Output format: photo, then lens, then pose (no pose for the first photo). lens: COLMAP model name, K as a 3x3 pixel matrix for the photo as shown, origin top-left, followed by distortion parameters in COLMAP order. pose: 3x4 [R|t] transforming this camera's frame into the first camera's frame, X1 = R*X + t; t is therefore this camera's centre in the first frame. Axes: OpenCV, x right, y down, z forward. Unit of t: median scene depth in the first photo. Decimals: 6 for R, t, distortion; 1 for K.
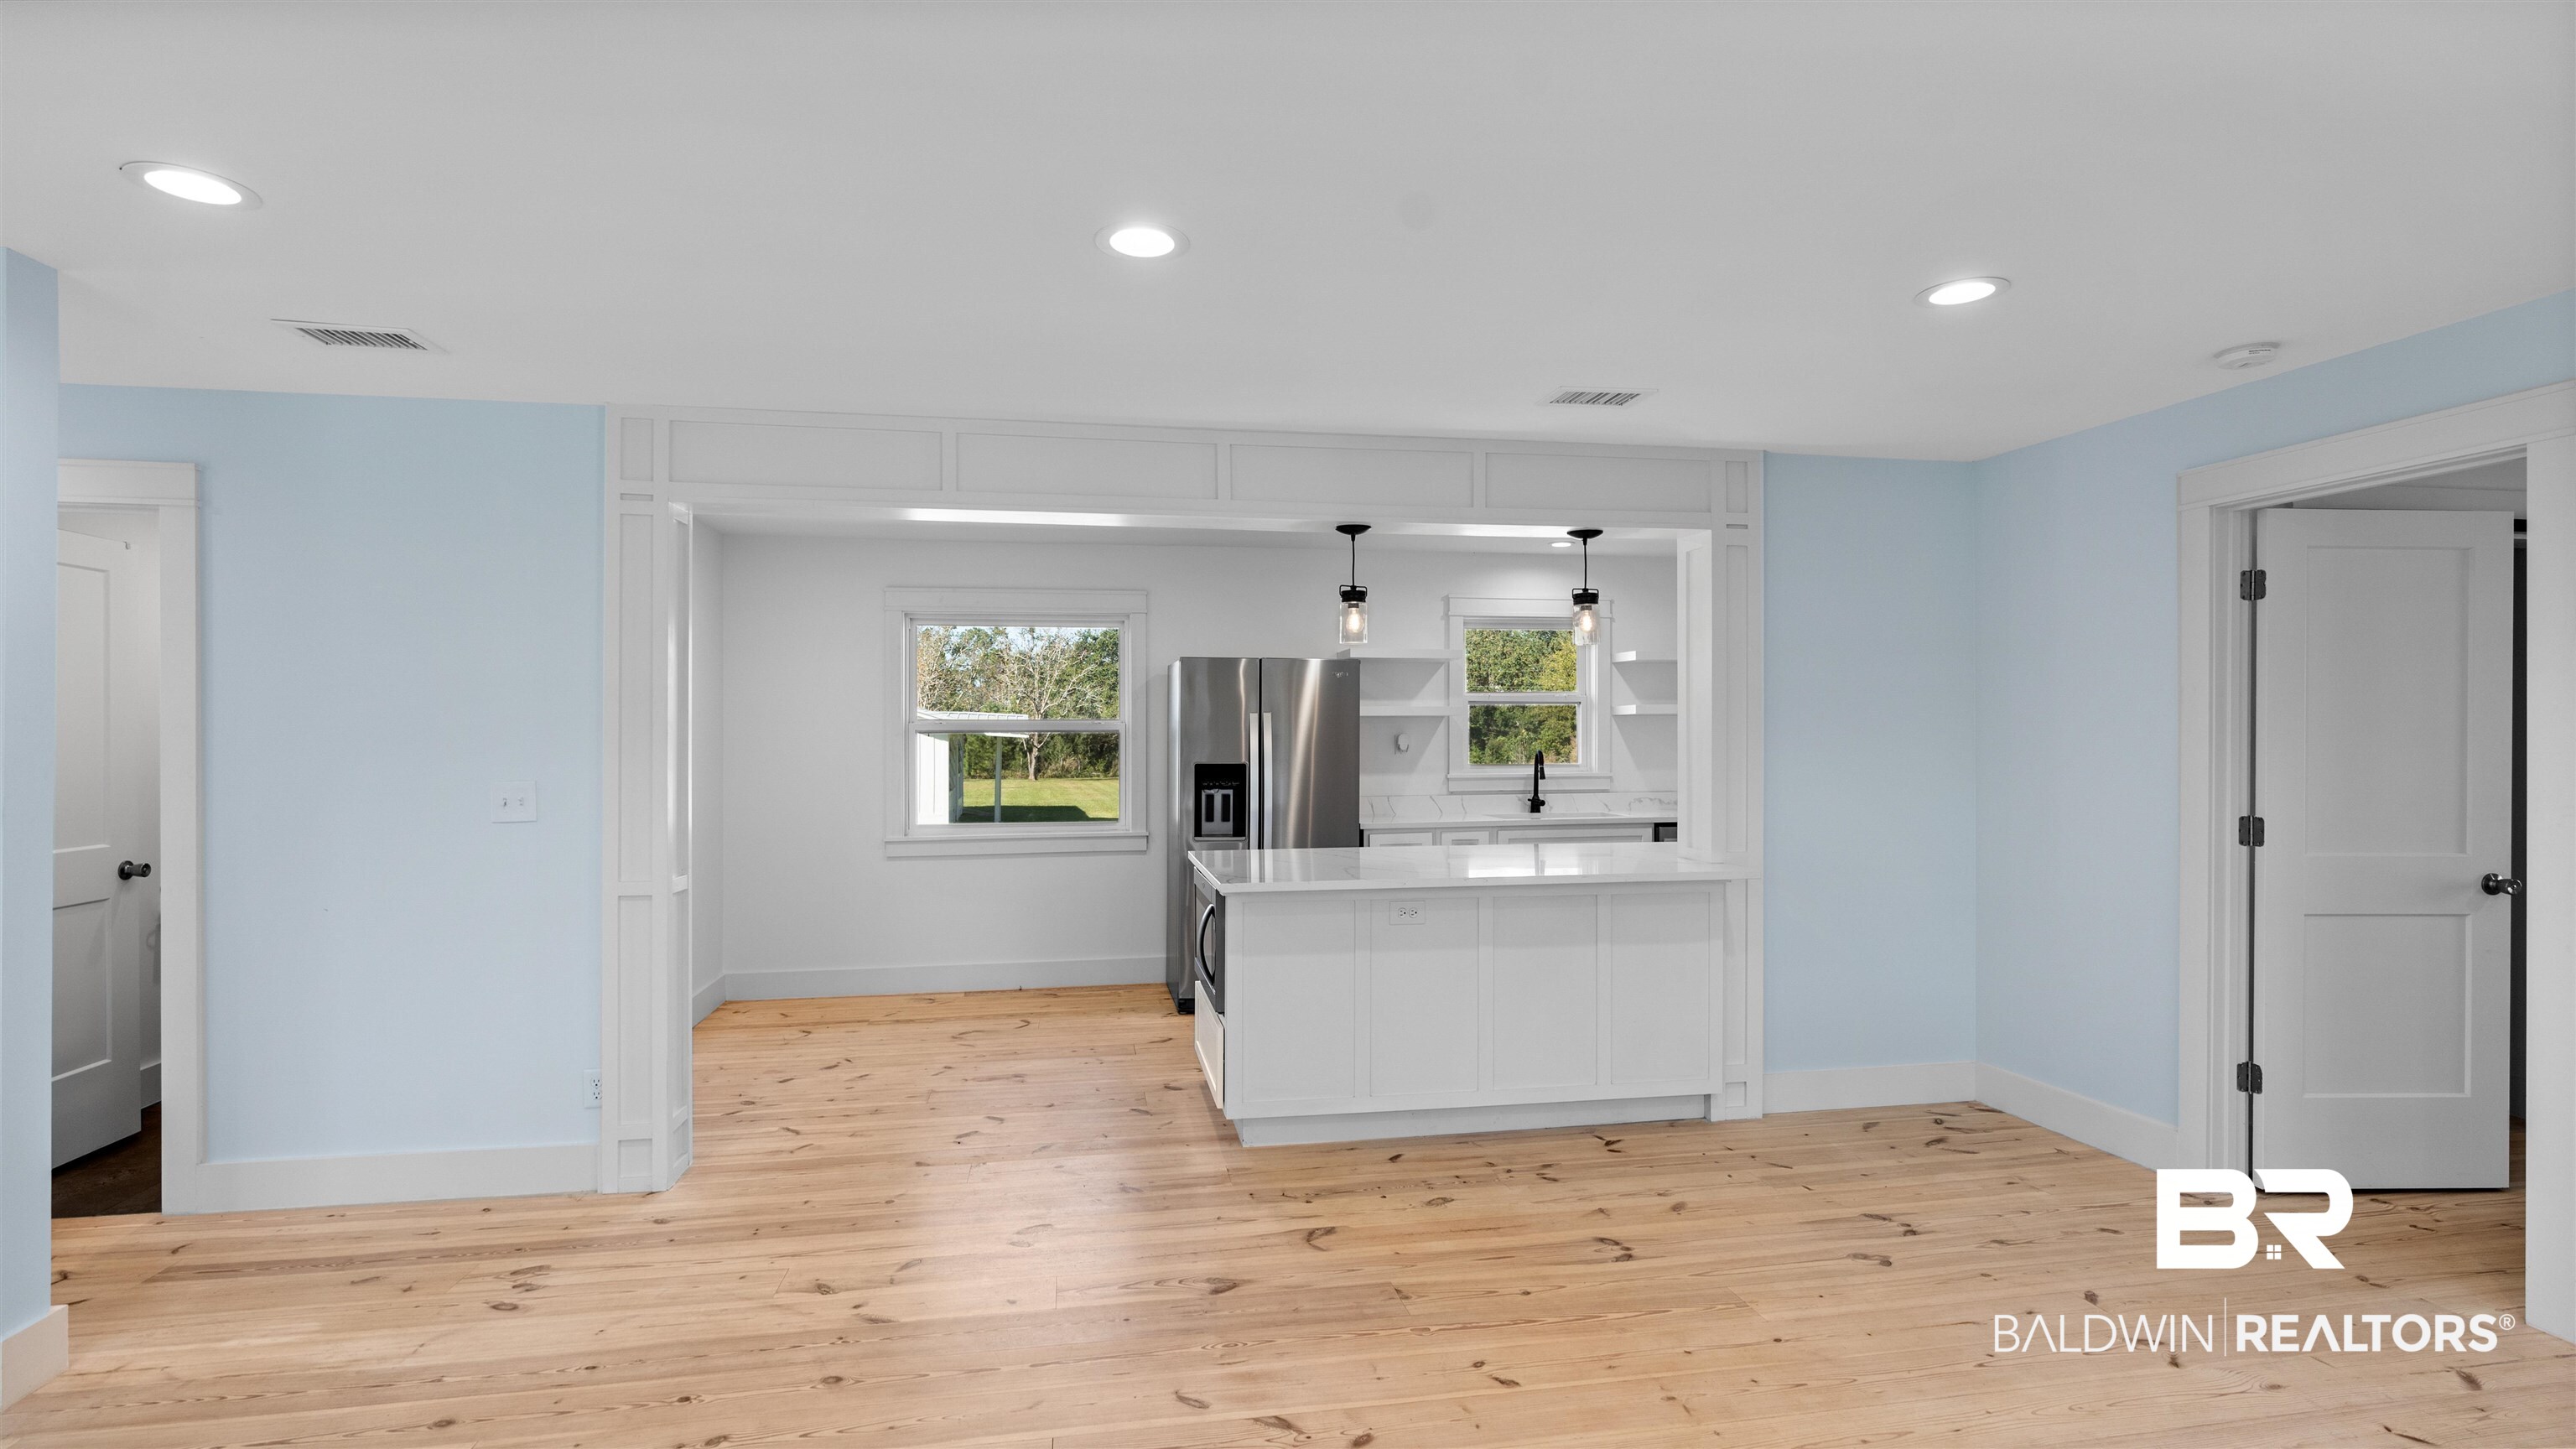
lens RADIAL K [[1160.4, 0, 1264.1], [0, 1160.4, 718.6], [0, 0, 1]] dist [-0.009553, 0.003181]
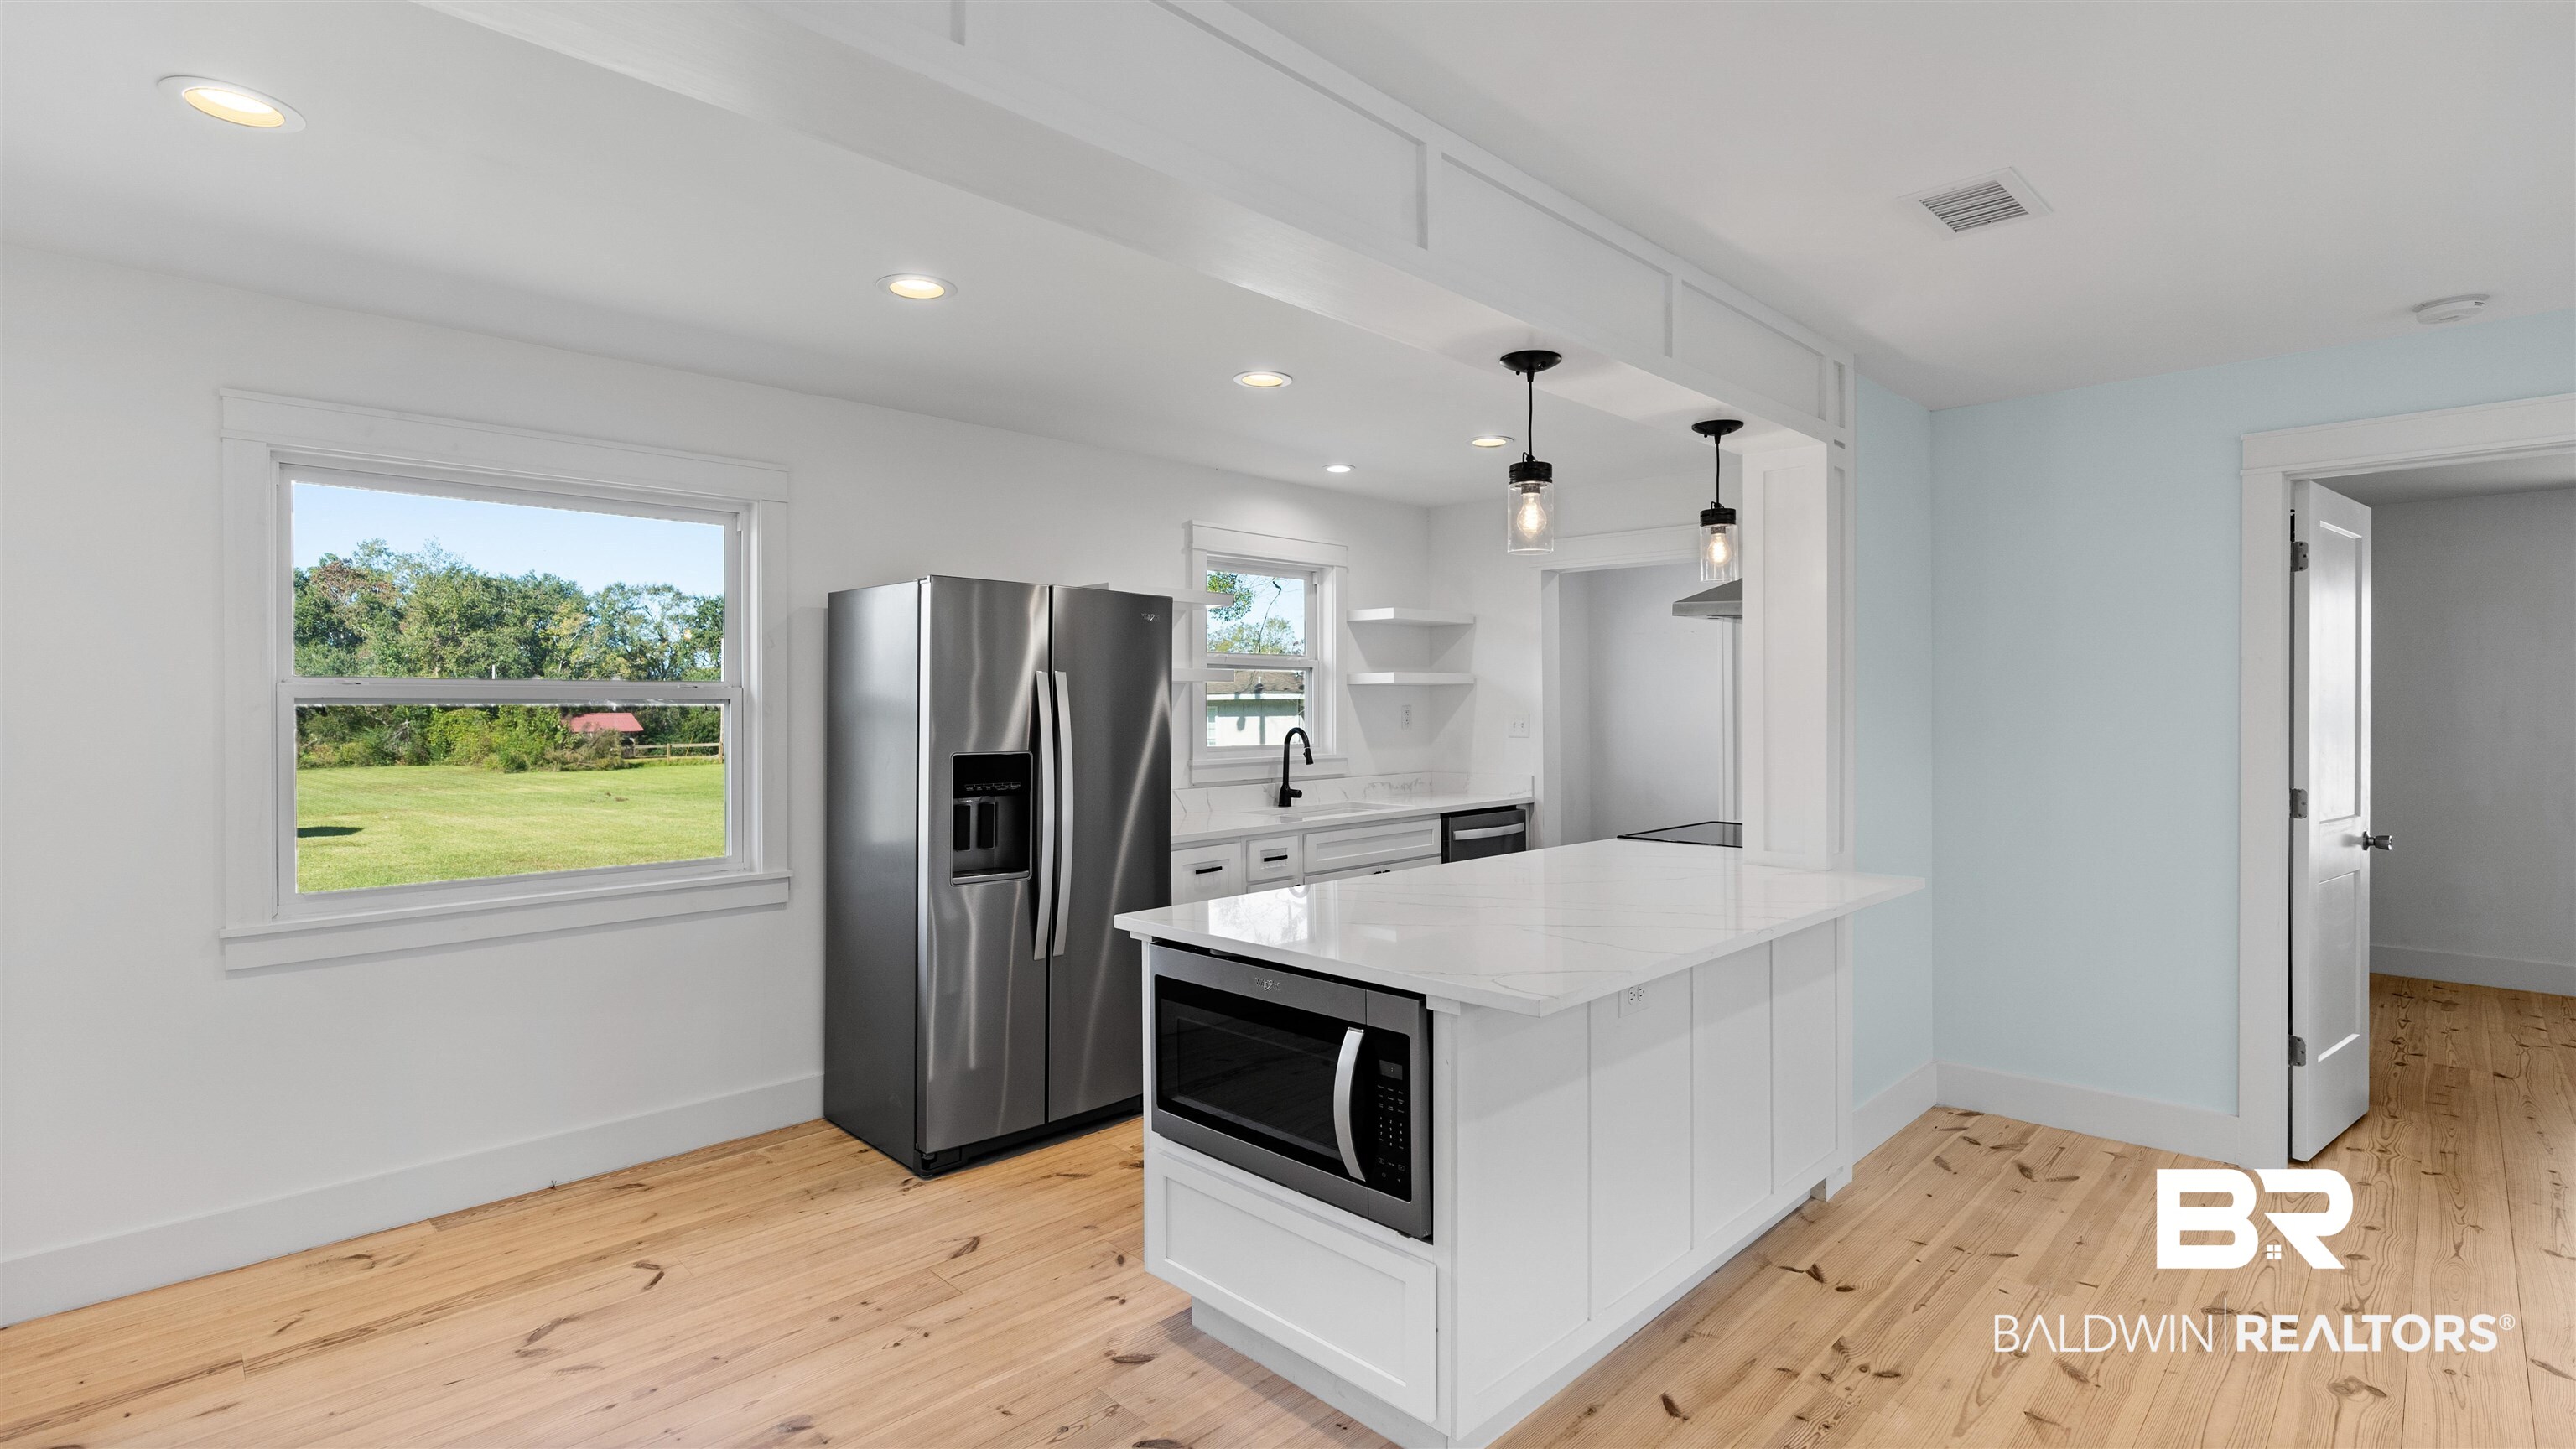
lens RADIAL K [[1160.4, 0, 1264.6], [0, 1160.4, 707.6], [0, 0, 1]] dist [-0.009553, 0.003181]
pose [[0.823333, 0.000462, 0.567559, -0.400559], [-0.006751, 0.999937, 0.008980, 0.011750], [-0.567519, -0.011225, 0.823284, 0.629391]]
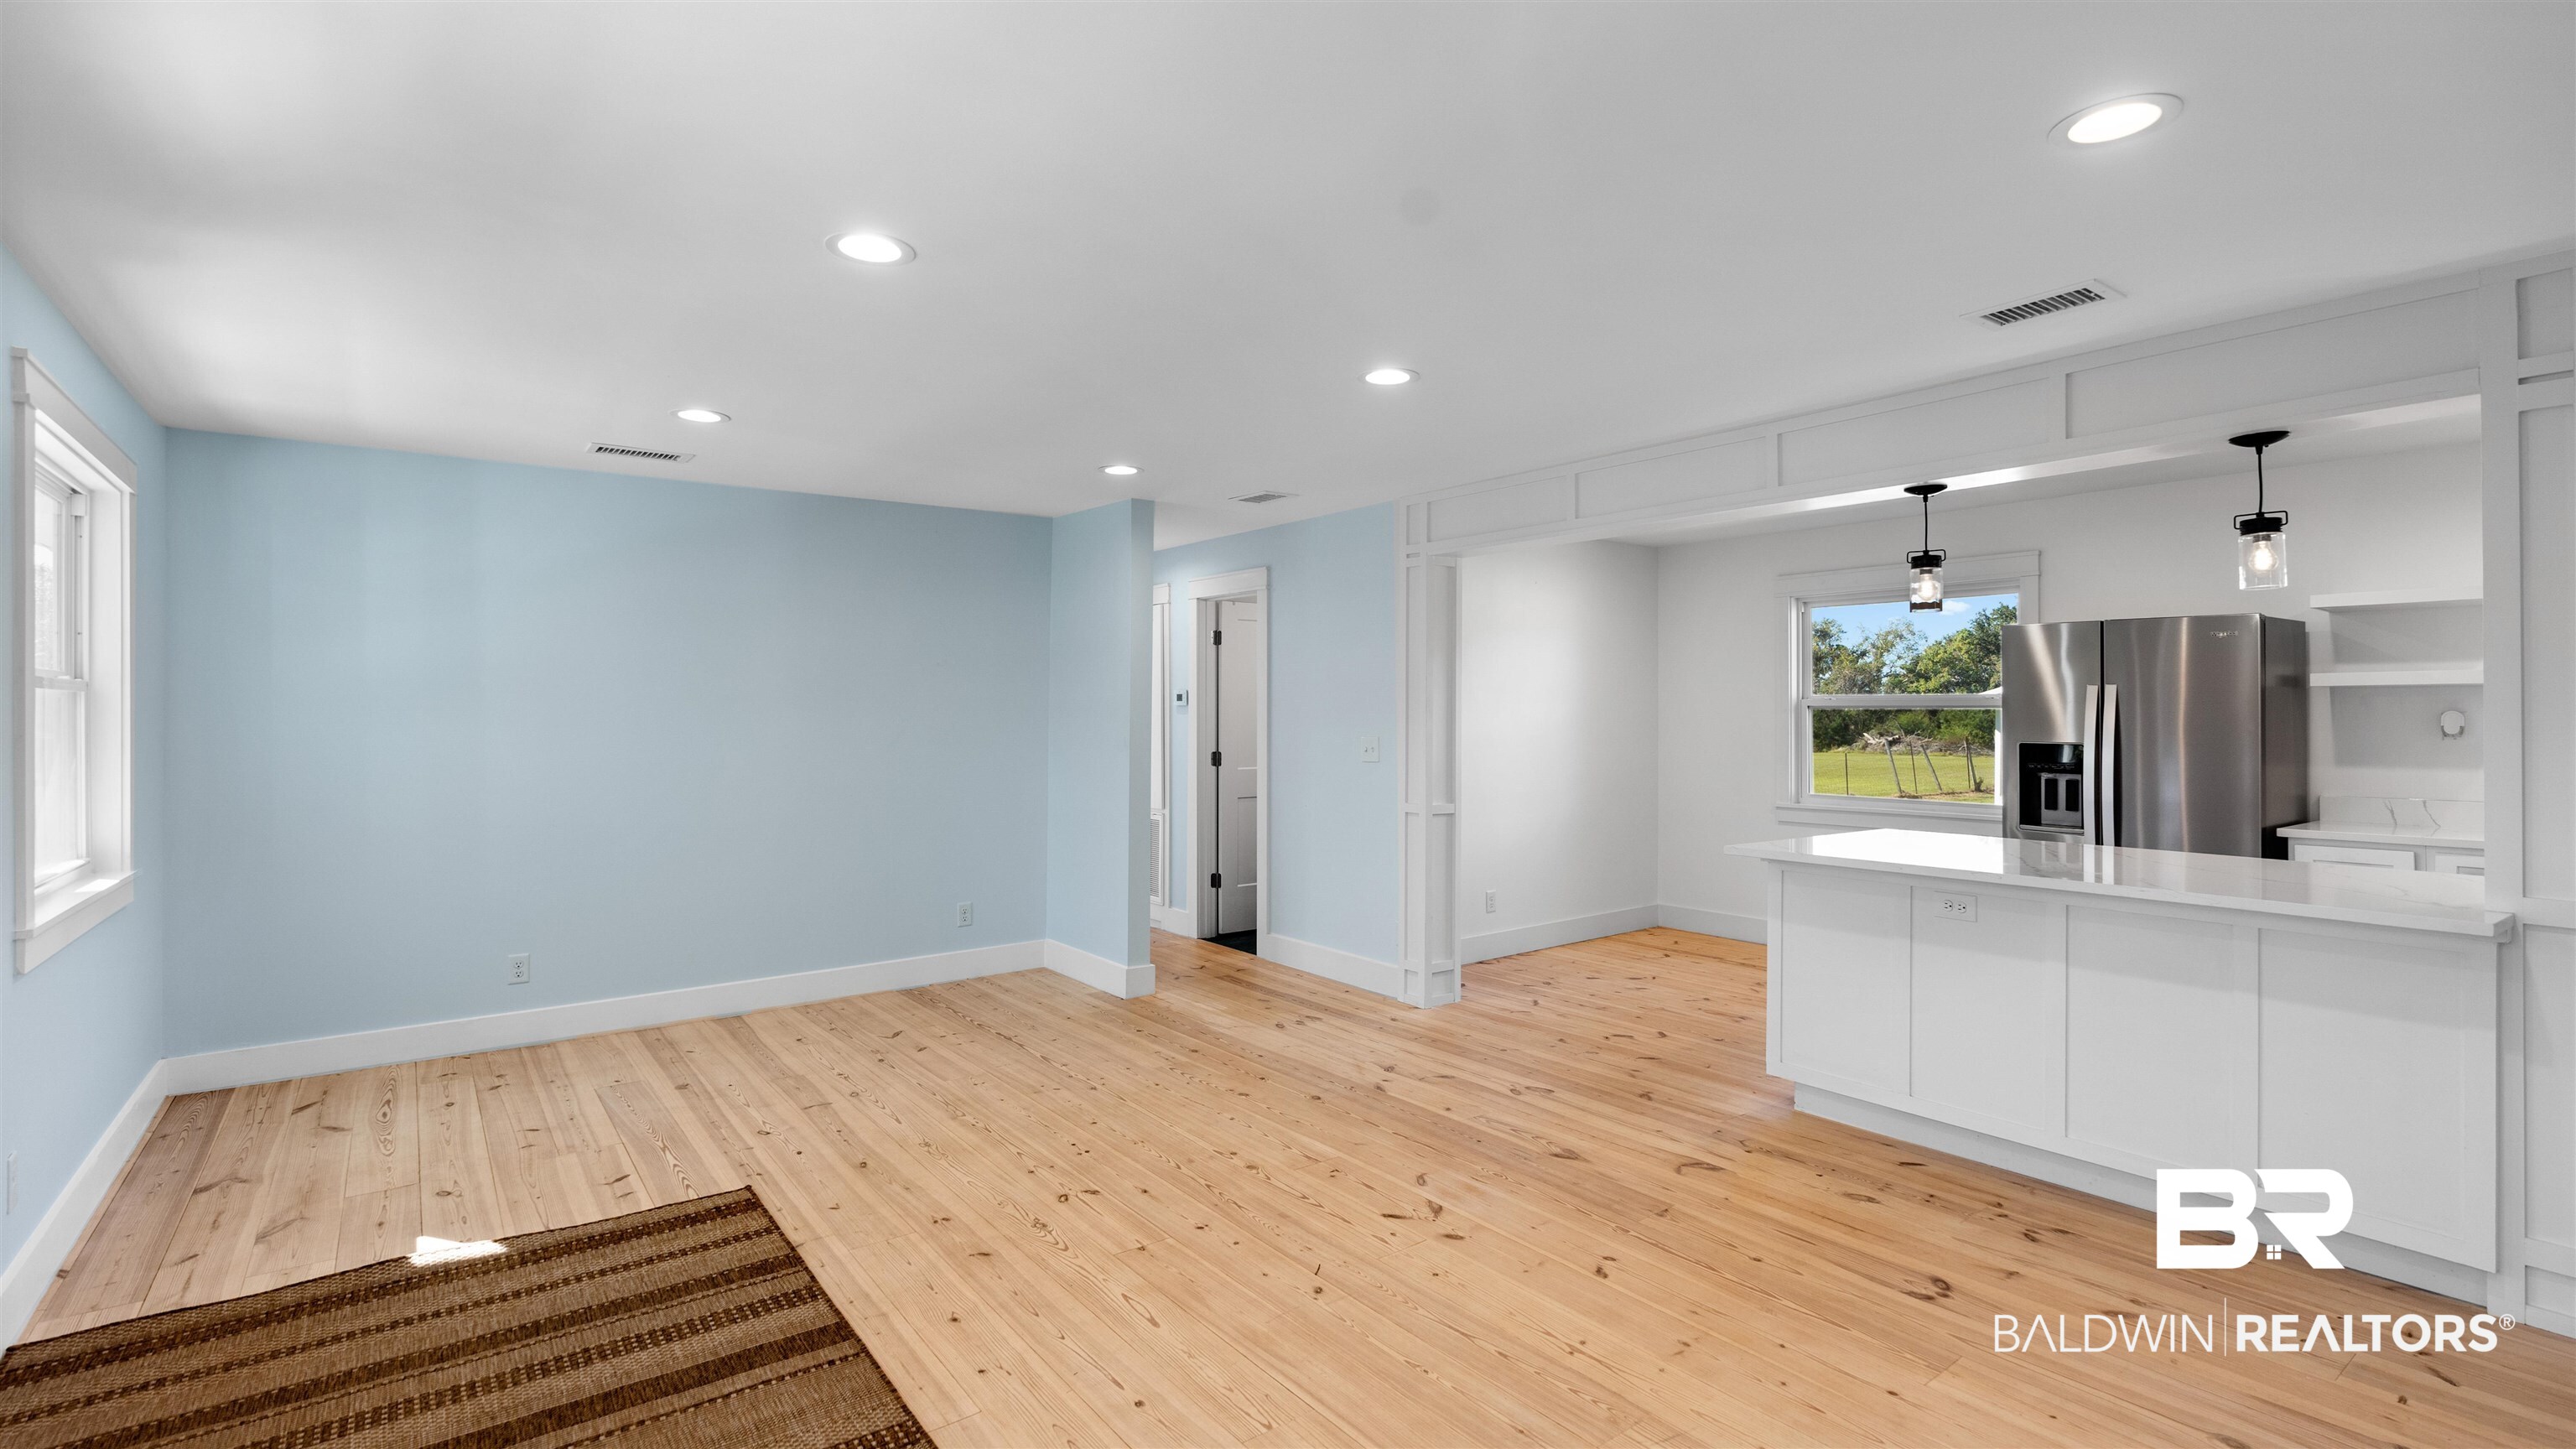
lens RADIAL K [[1160.4, 0, 1278.3], [0, 1160.4, 706.5], [0, 0, 1]] dist [-0.009553, 0.003181]
pose [[0.458917, -0.001497, -0.888478, 0.705682], [0.011792, 0.999921, 0.004406, 0.000880], [0.888401, -0.012499, 0.458898, 0.125531]]
